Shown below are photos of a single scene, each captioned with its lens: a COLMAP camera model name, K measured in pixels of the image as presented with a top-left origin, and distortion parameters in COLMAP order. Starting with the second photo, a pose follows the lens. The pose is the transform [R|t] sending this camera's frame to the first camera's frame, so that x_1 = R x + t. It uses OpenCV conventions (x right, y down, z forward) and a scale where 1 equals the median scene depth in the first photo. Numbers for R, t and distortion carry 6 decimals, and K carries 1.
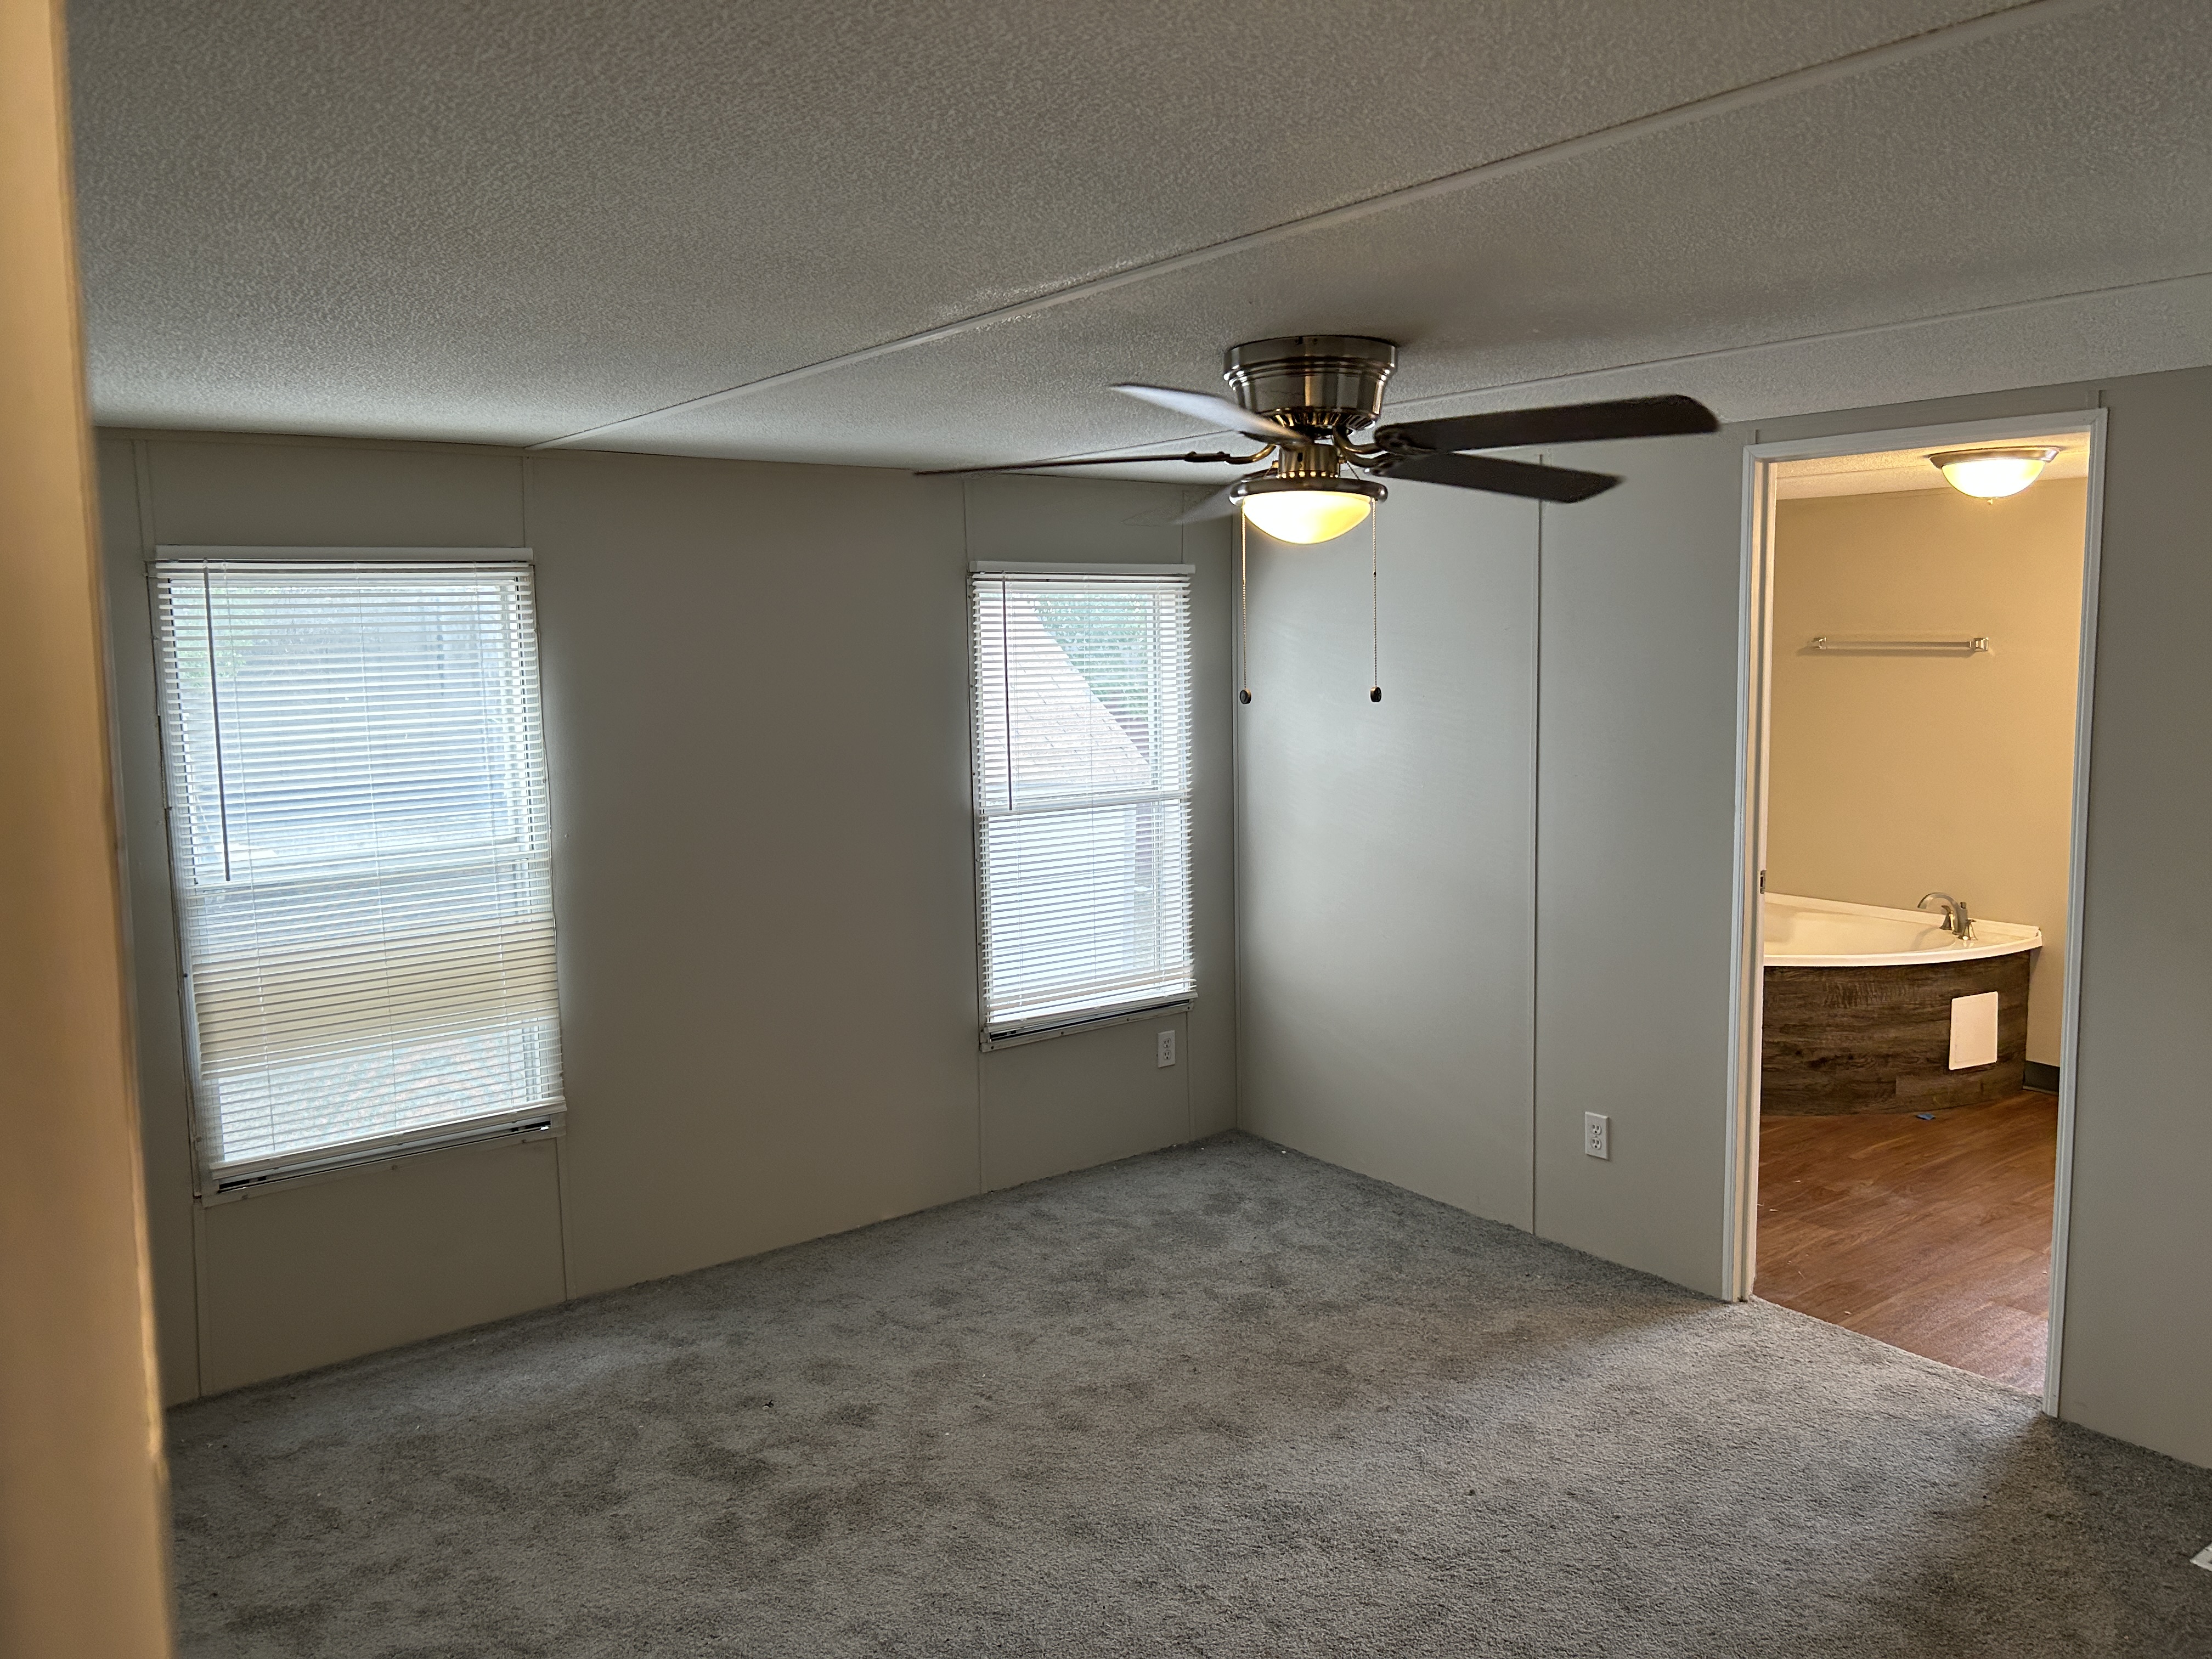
lens RADIAL K [[1636.4, 0, 1050.0], [0, 1636.4, 816.7], [0, 0, 1]] dist [0.071205, -0.075925]
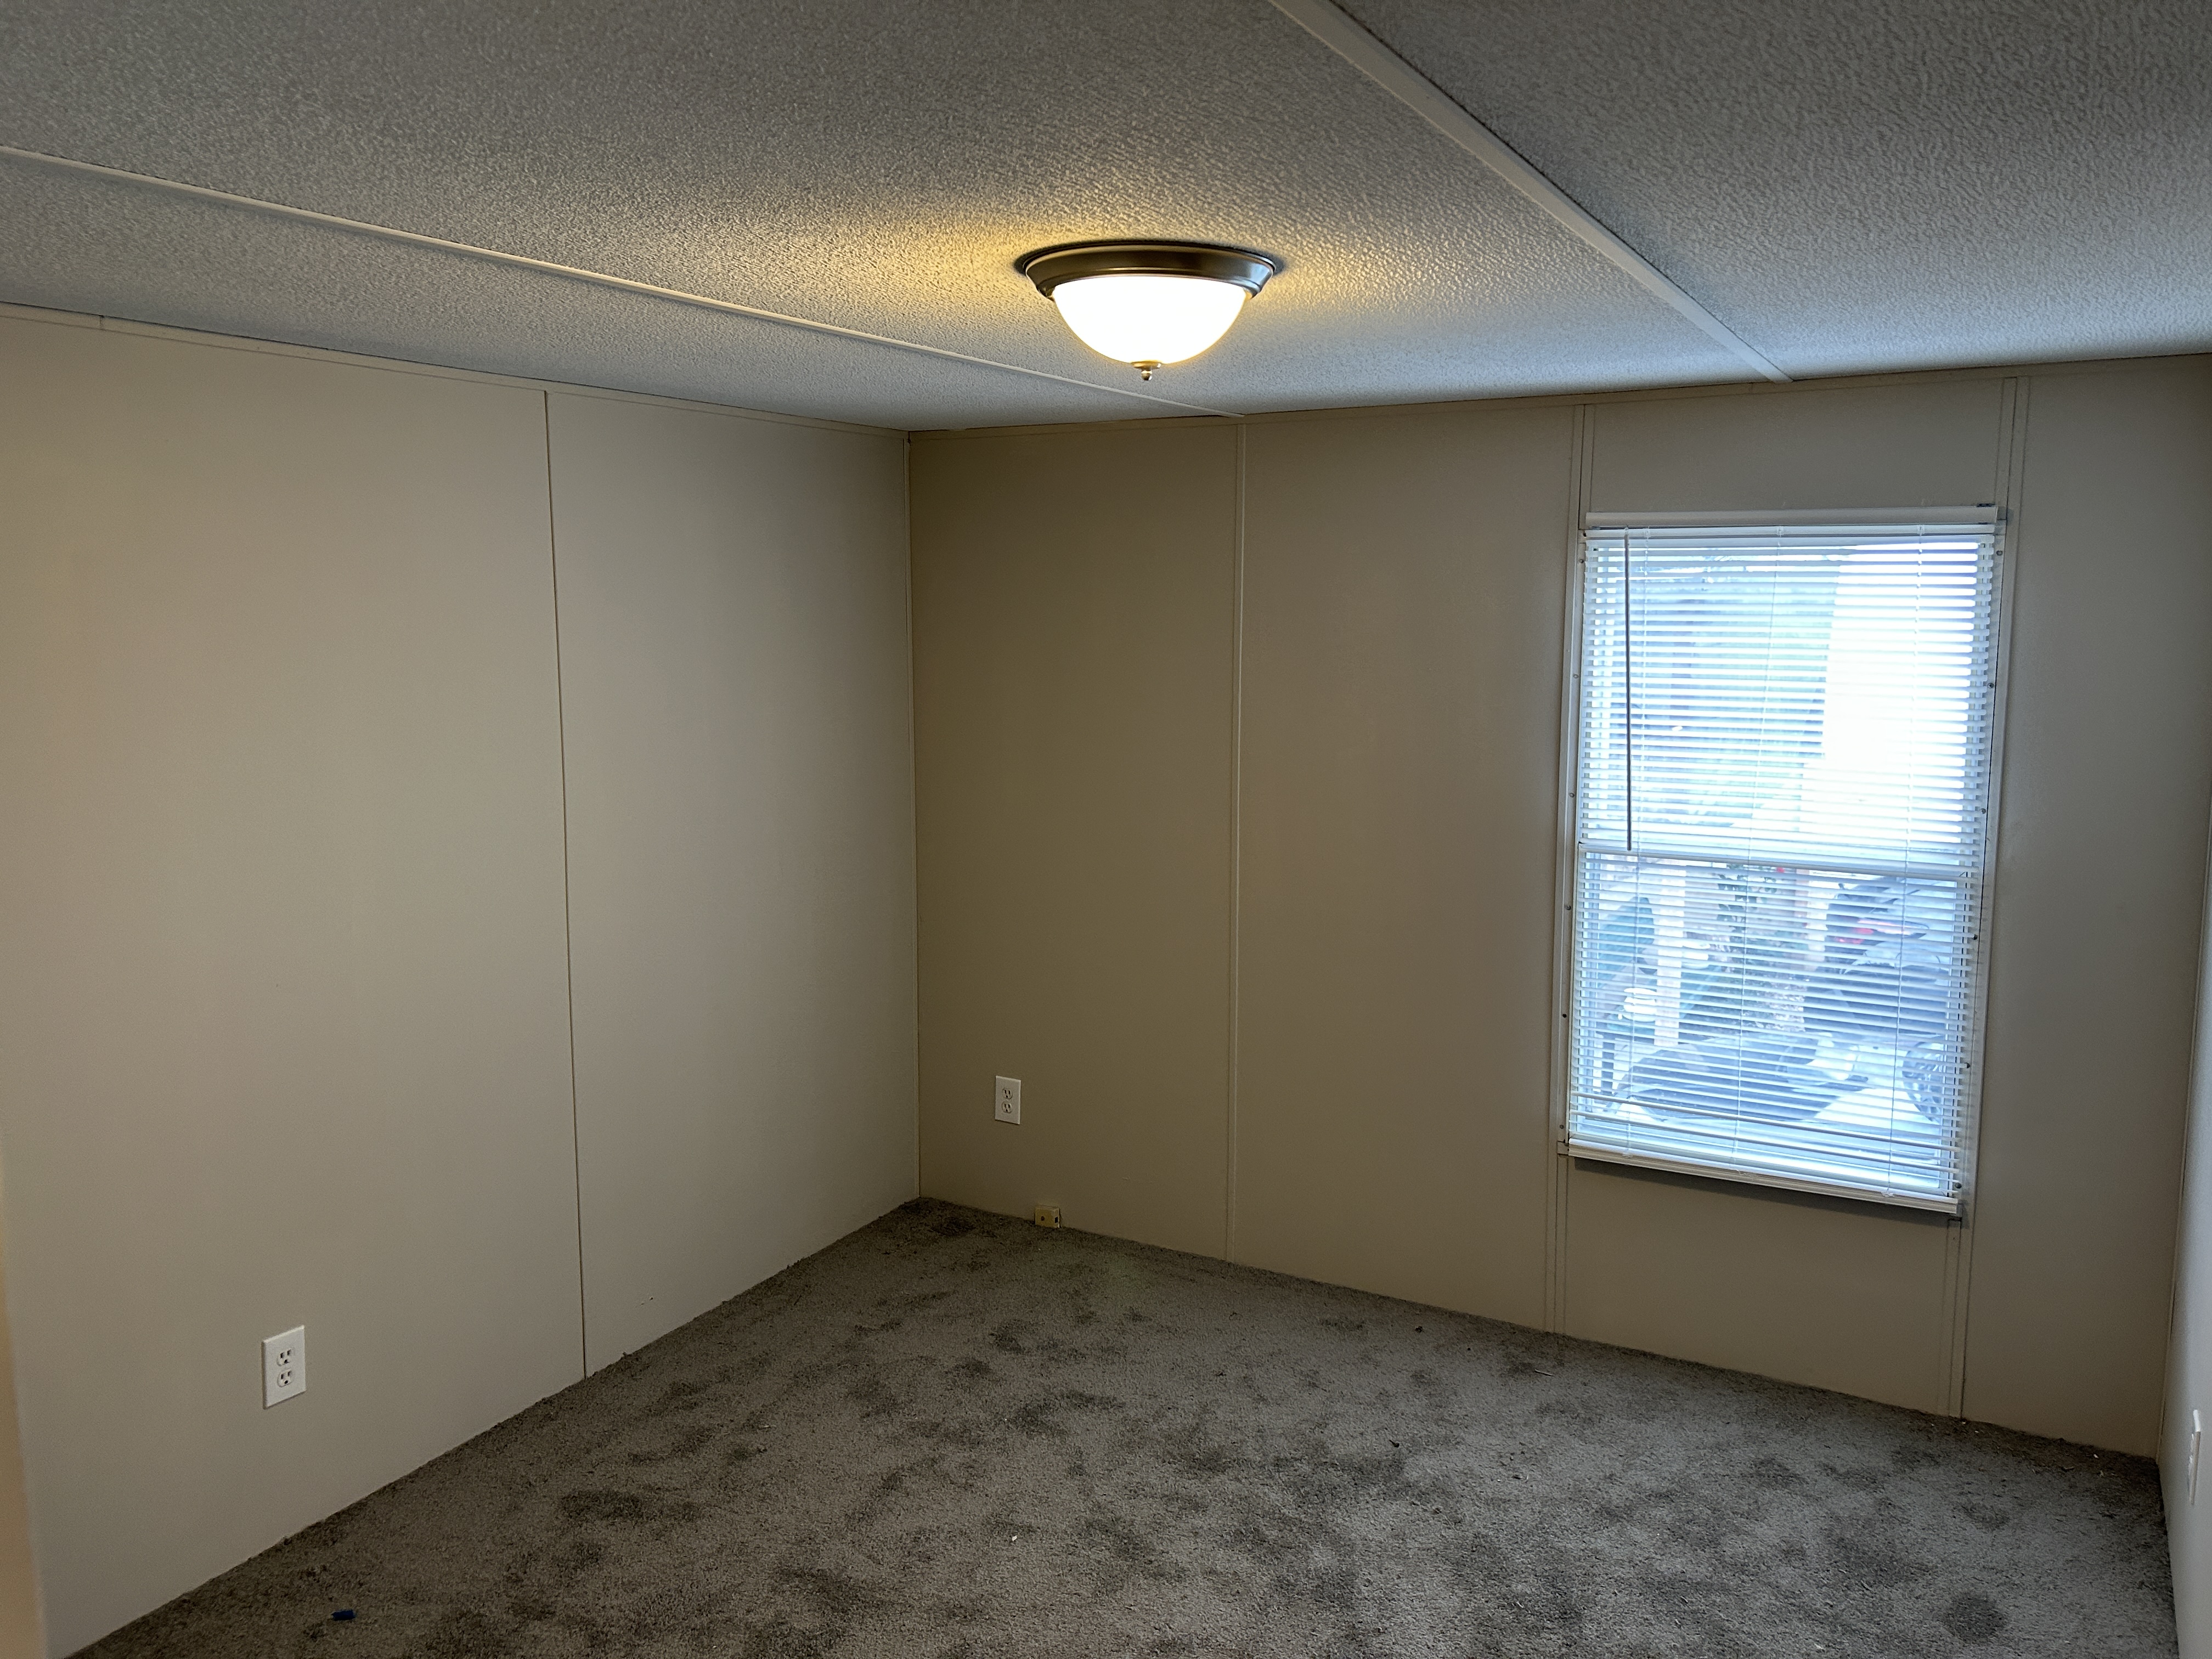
lens RADIAL K [[1636.4, 0, 1050.0], [0, 1636.4, 816.7], [0, 0, 1]] dist [0.071205, -0.075925]
pose [[0.330540, 0.137290, -0.933753, 0.567493], [-0.113340, 0.987977, 0.105141, -0.067382], [0.936962, 0.071078, 0.342126, 0.499740]]
